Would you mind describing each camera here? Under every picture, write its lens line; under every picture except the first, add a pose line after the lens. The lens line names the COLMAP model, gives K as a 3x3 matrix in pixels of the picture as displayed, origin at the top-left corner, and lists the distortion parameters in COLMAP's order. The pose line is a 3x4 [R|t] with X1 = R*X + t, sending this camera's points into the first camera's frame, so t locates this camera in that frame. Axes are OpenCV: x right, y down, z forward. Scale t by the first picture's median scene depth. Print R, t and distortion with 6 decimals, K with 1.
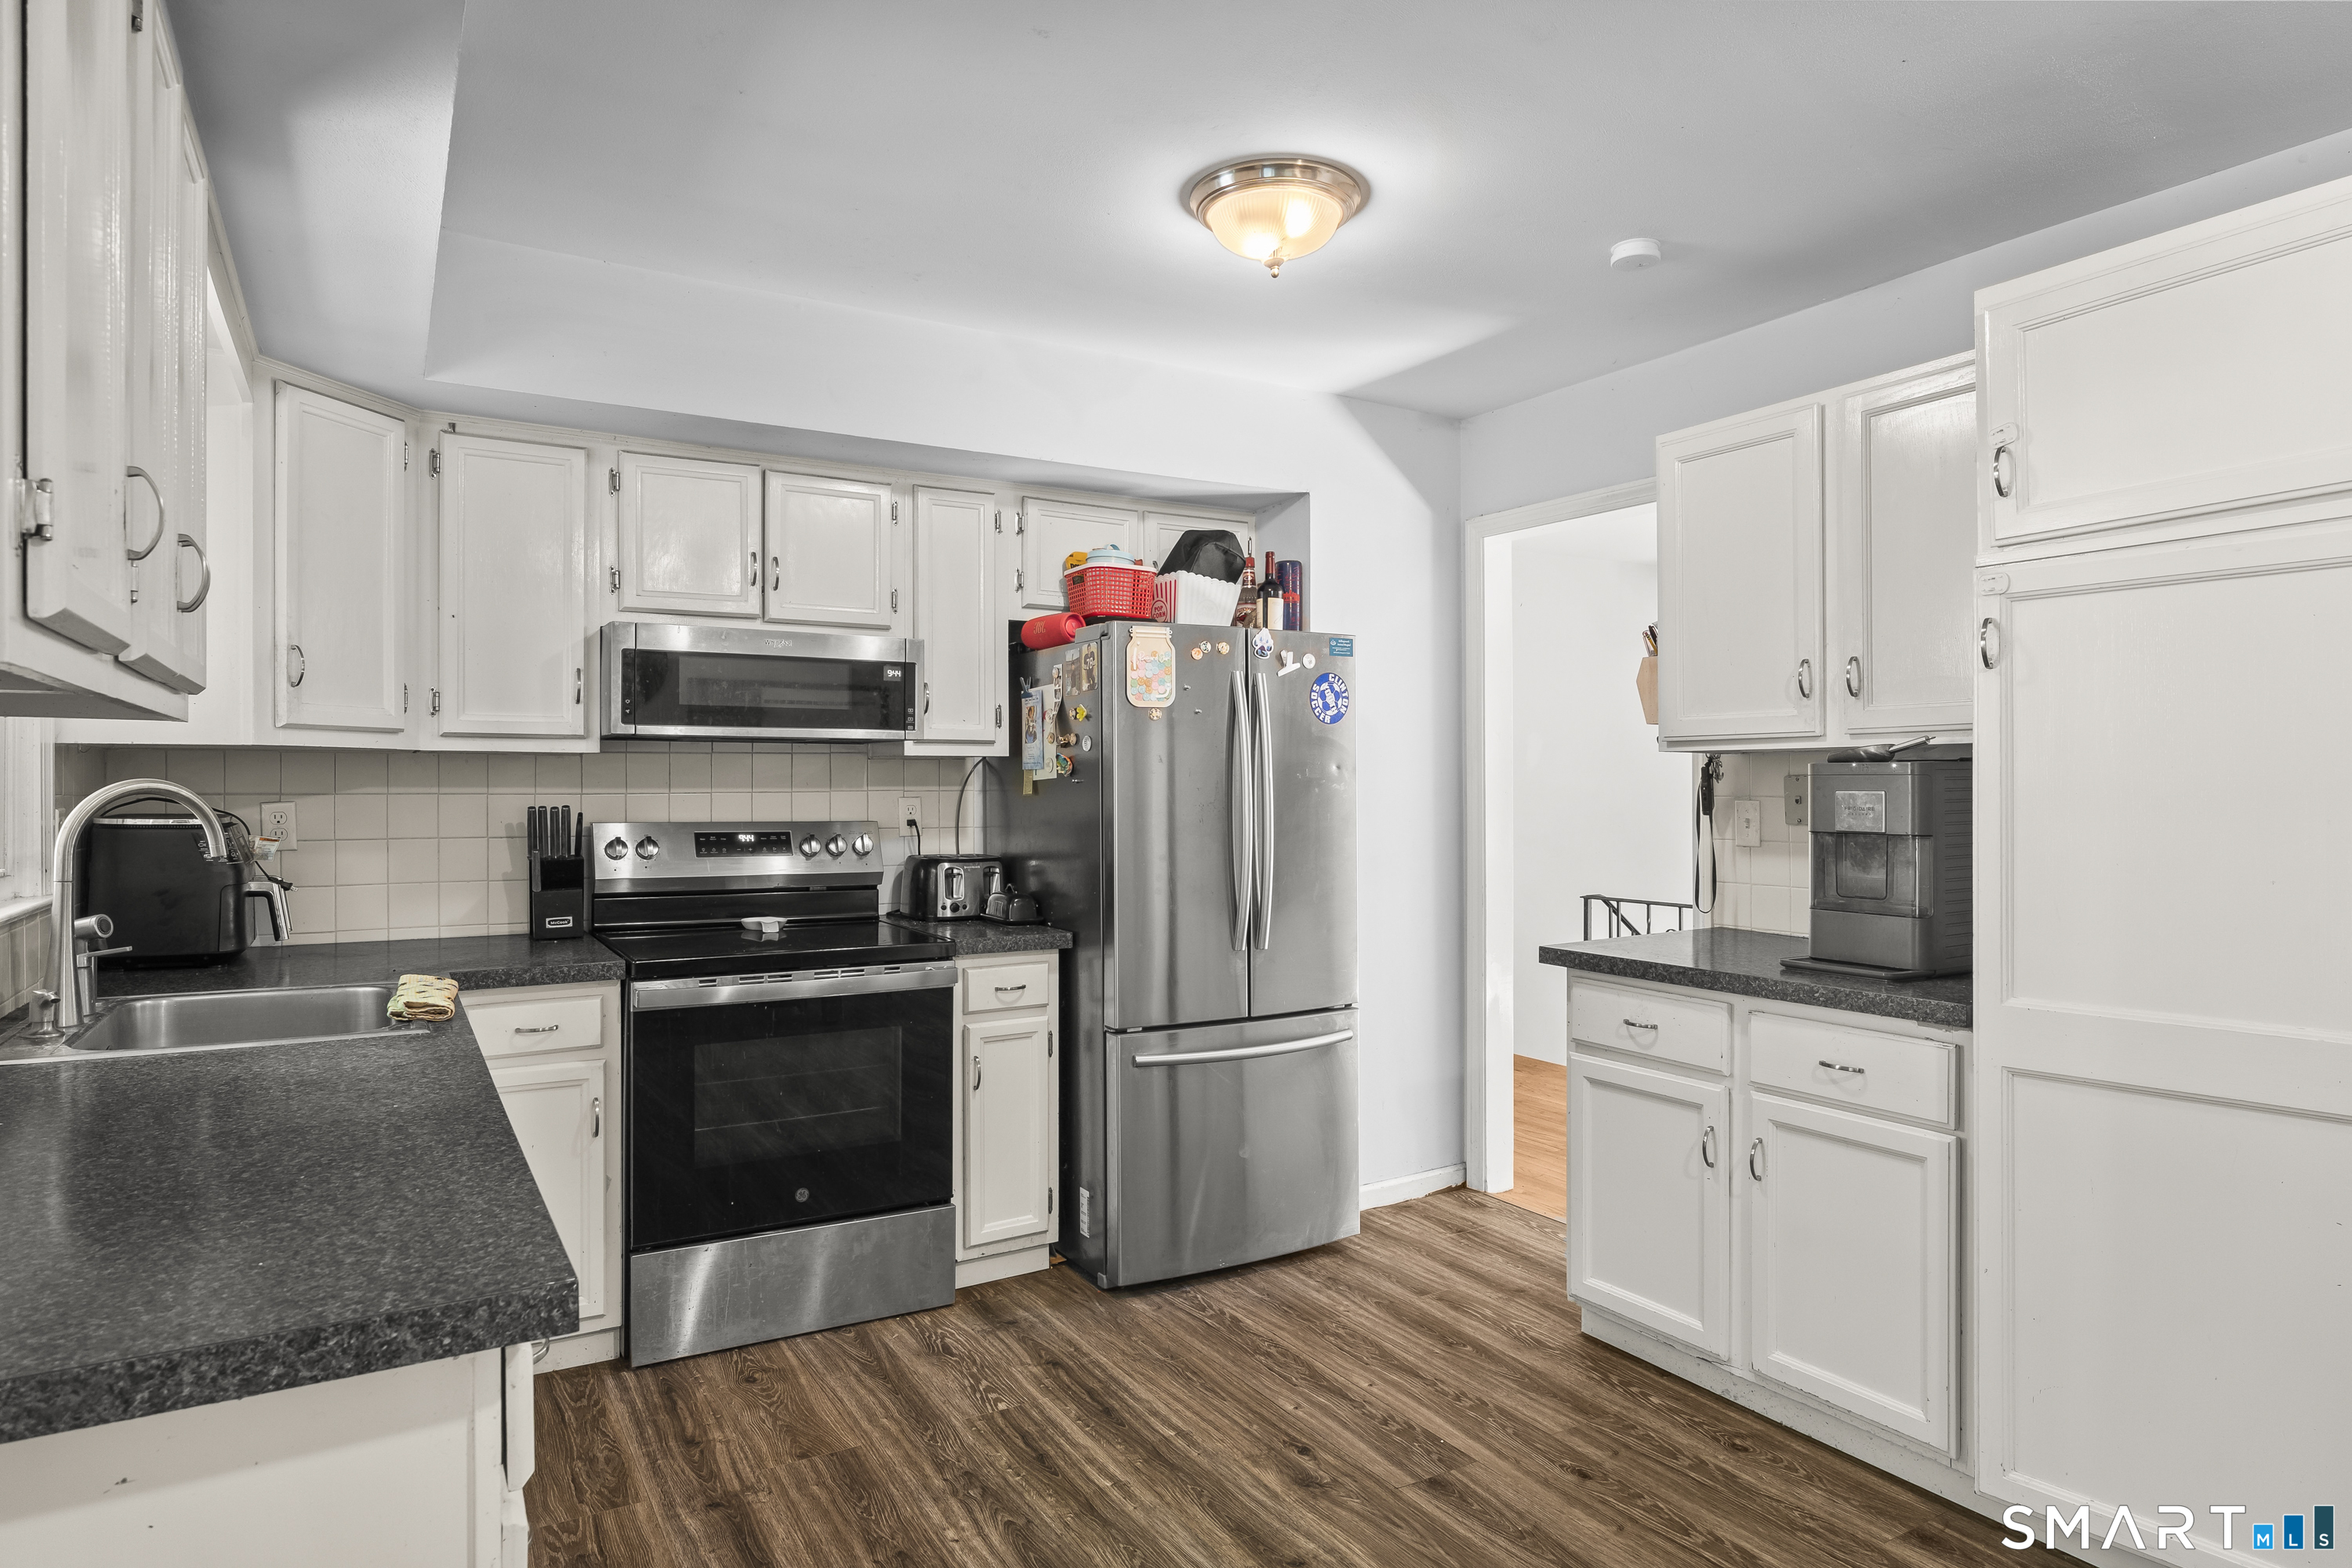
lens RADIAL K [[1329.3, 0, 1166.5], [0, 1329.3, 784.2], [0, 0, 1]] dist [-0.024425, 0.024870]
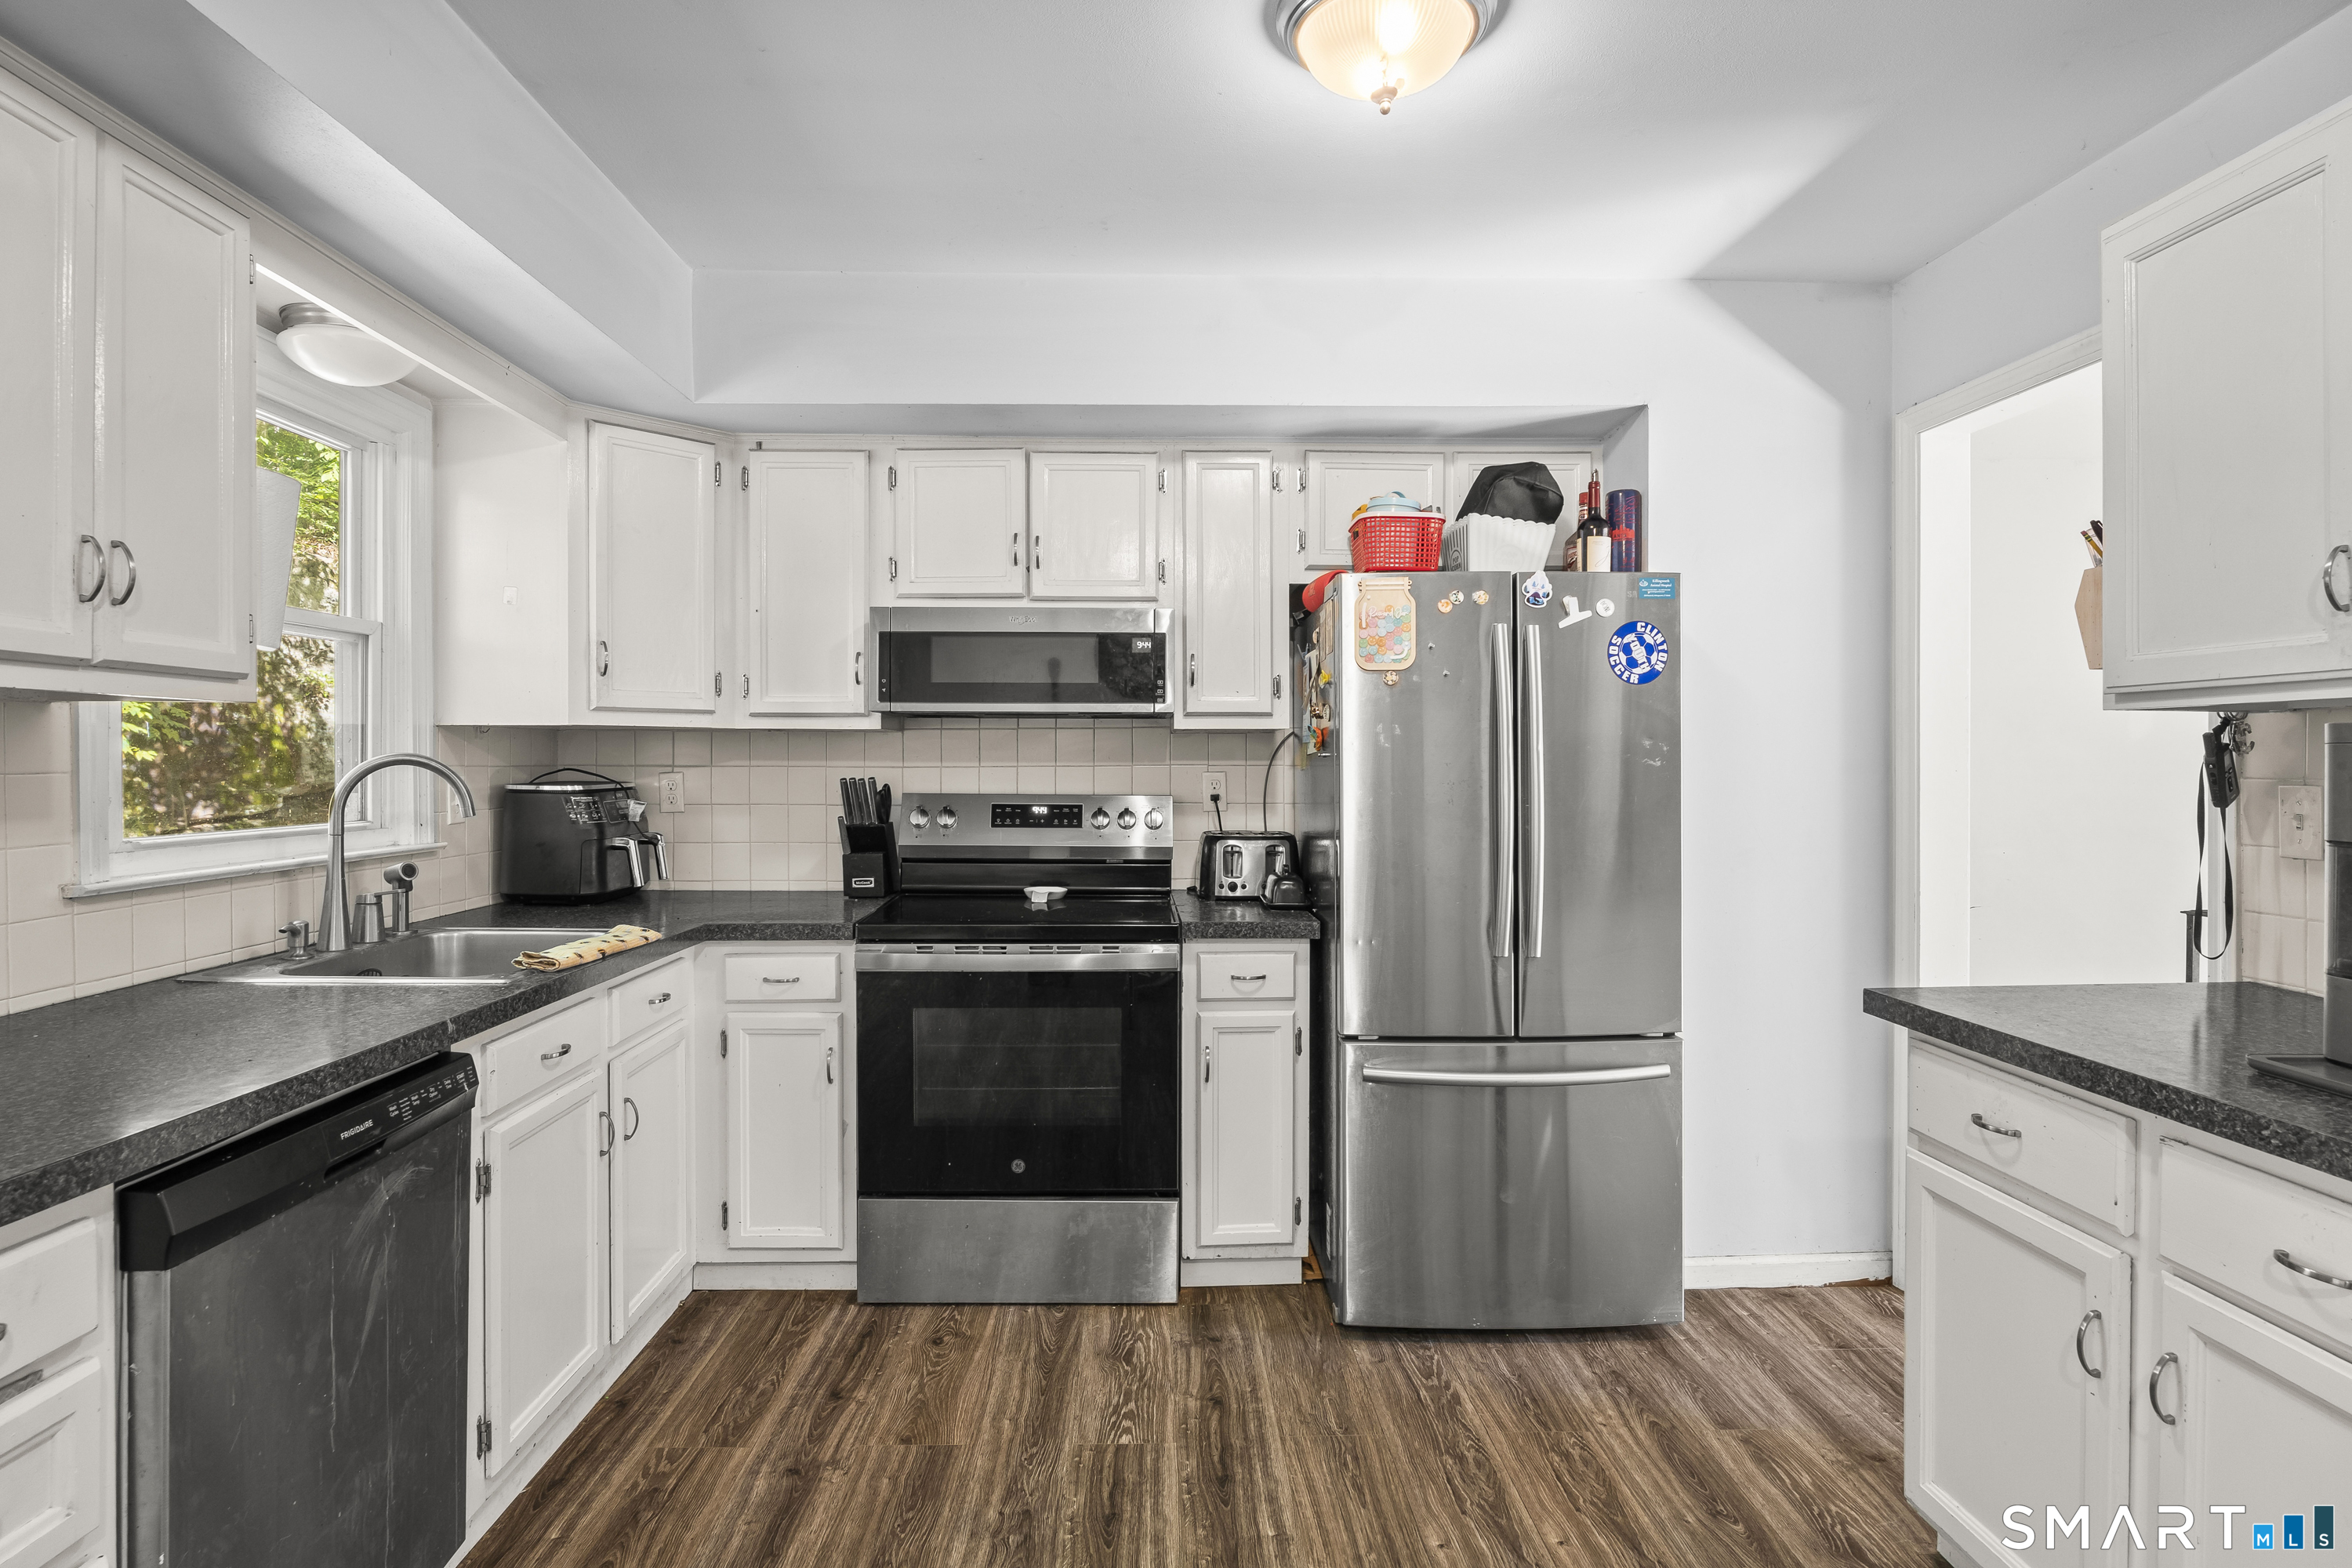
lens RADIAL K [[1190.3, 0, 1164.1], [0, 1190.3, 770.4], [0, 0, 1]] dist [-0.005921, 0.000450]
pose [[0.872383, 0.005871, -0.488788, 0.248504], [-0.001772, 0.999959, 0.008848, 0.001042], [0.488820, -0.006852, 0.872358, 0.252422]]
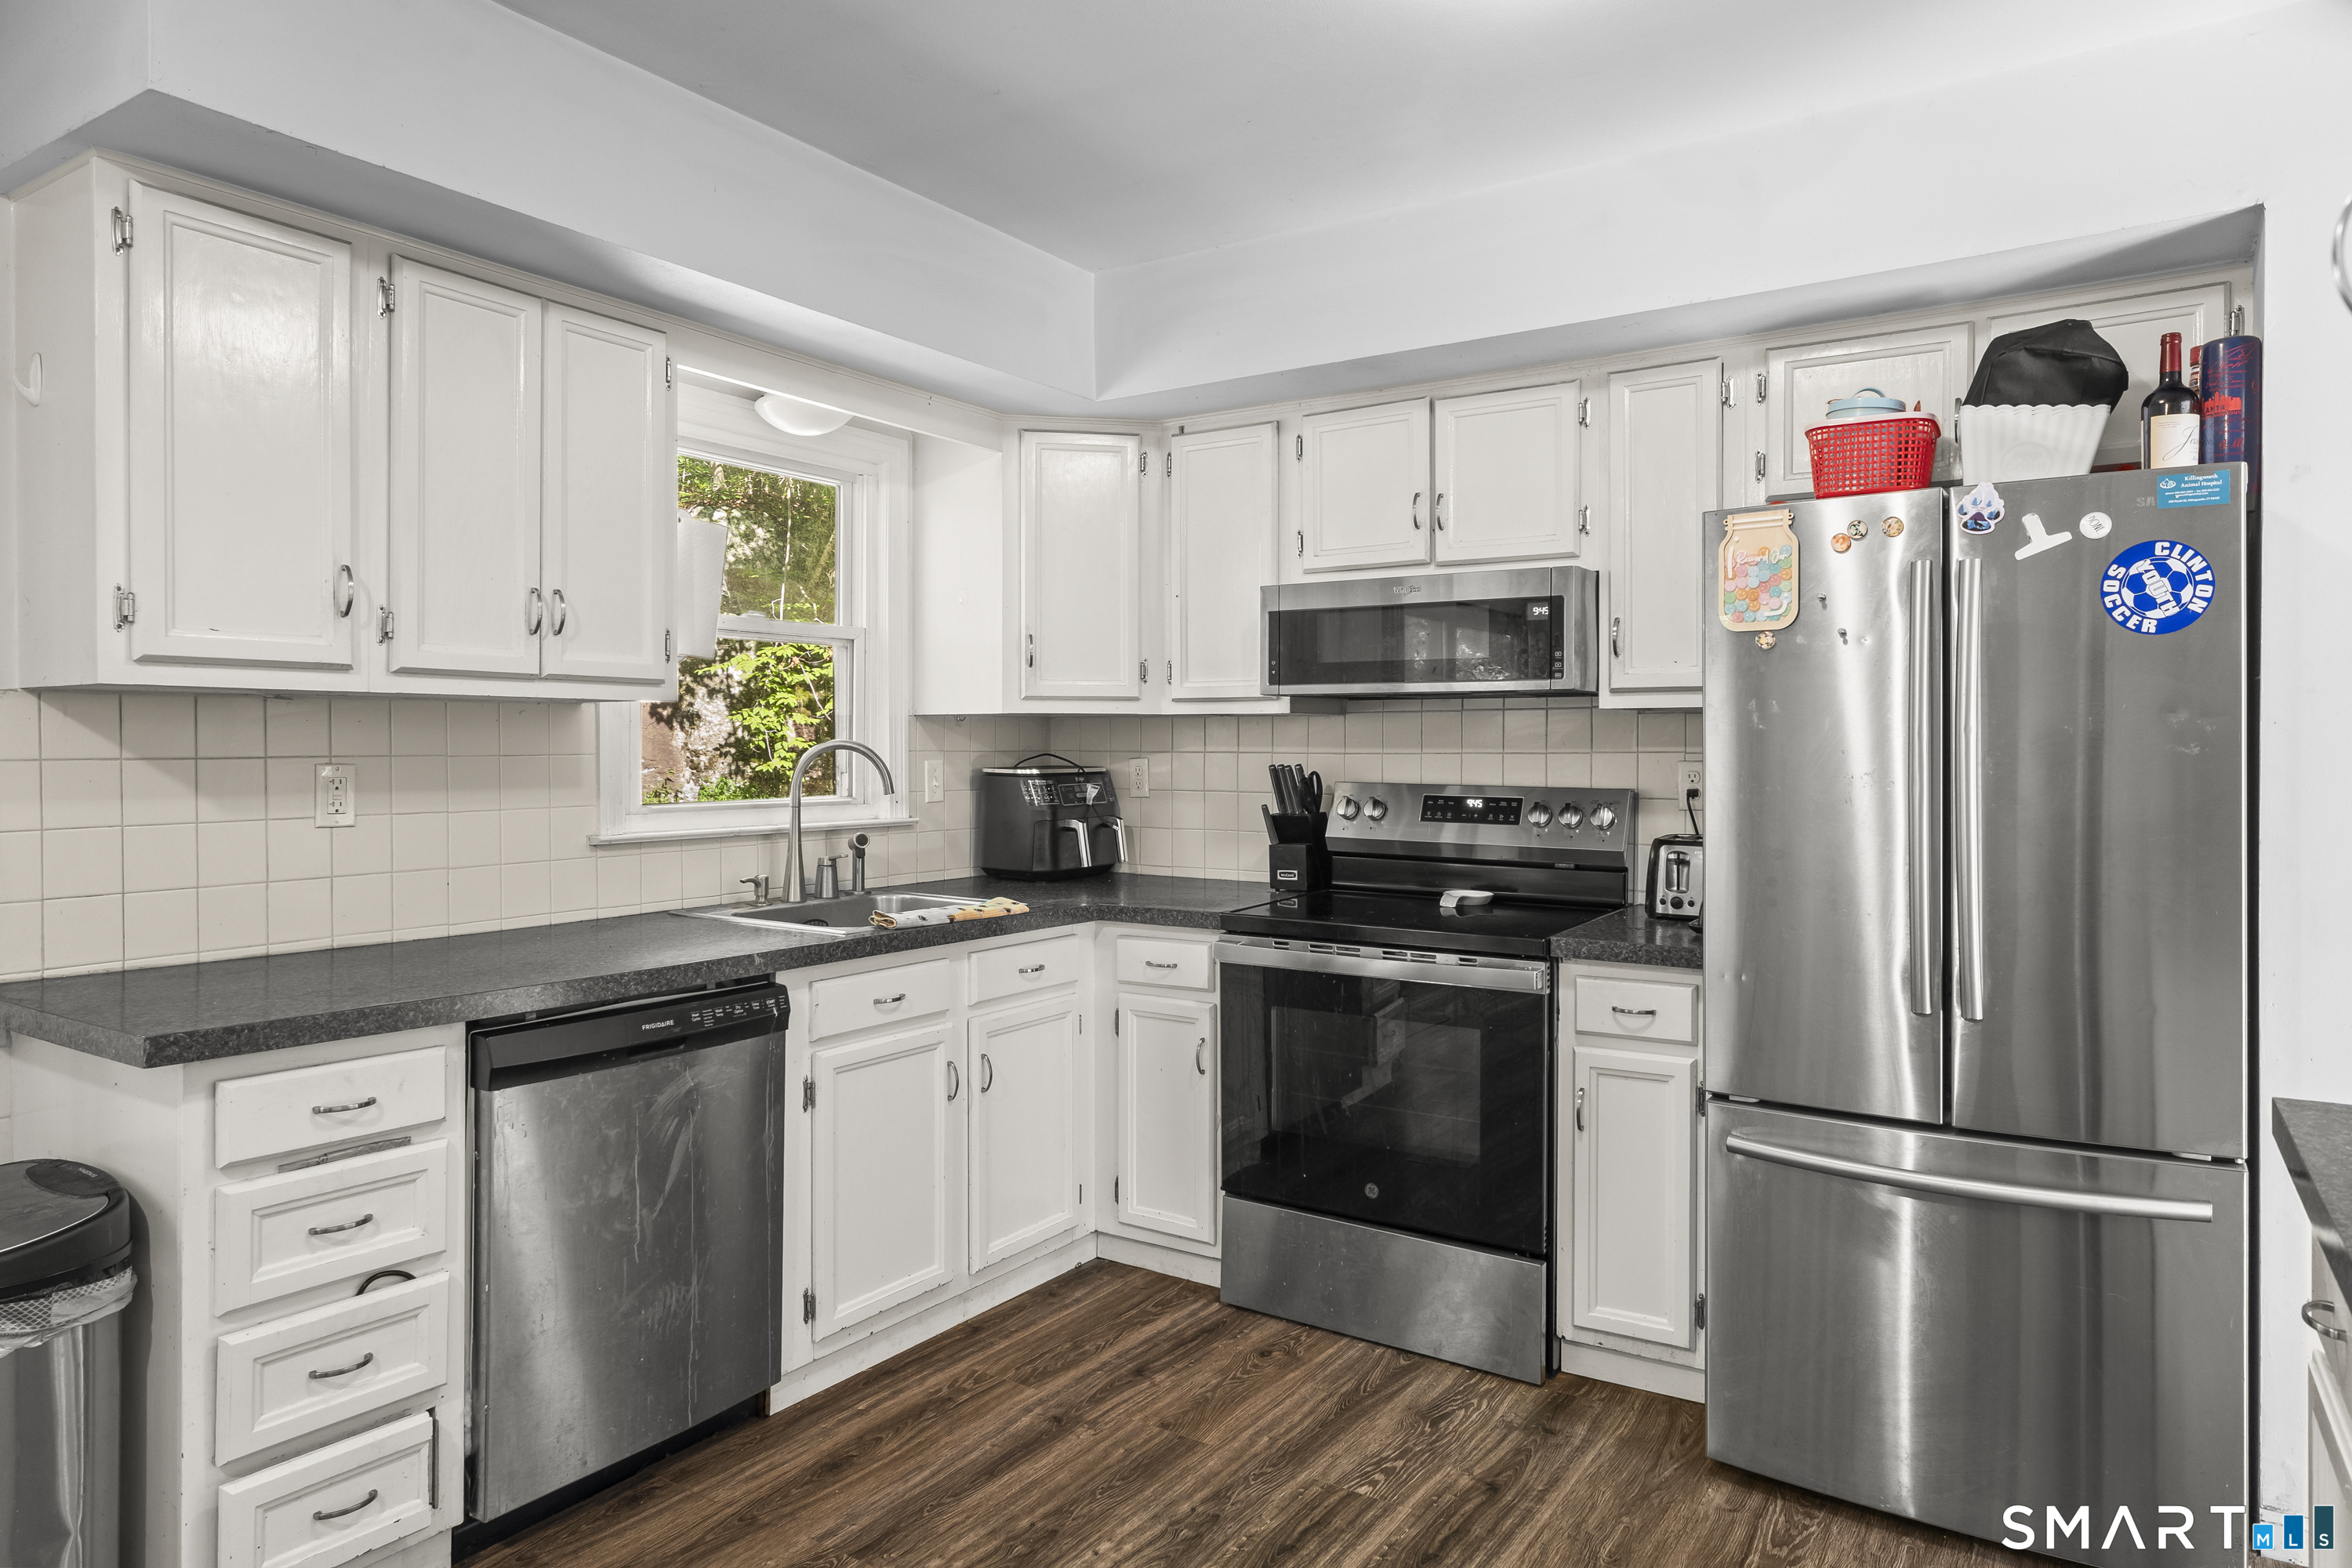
lens RADIAL K [[1431.3, 0, 1169.5], [0, 1431.3, 763.8], [0, 0, 1]] dist [-0.004453, 0.001558]
pose [[0.437543, 0.012407, -0.899112, 0.523785], [-0.002318, 0.999917, 0.012670, 0.001554], [0.899195, -0.003460, 0.437535, 0.416627]]
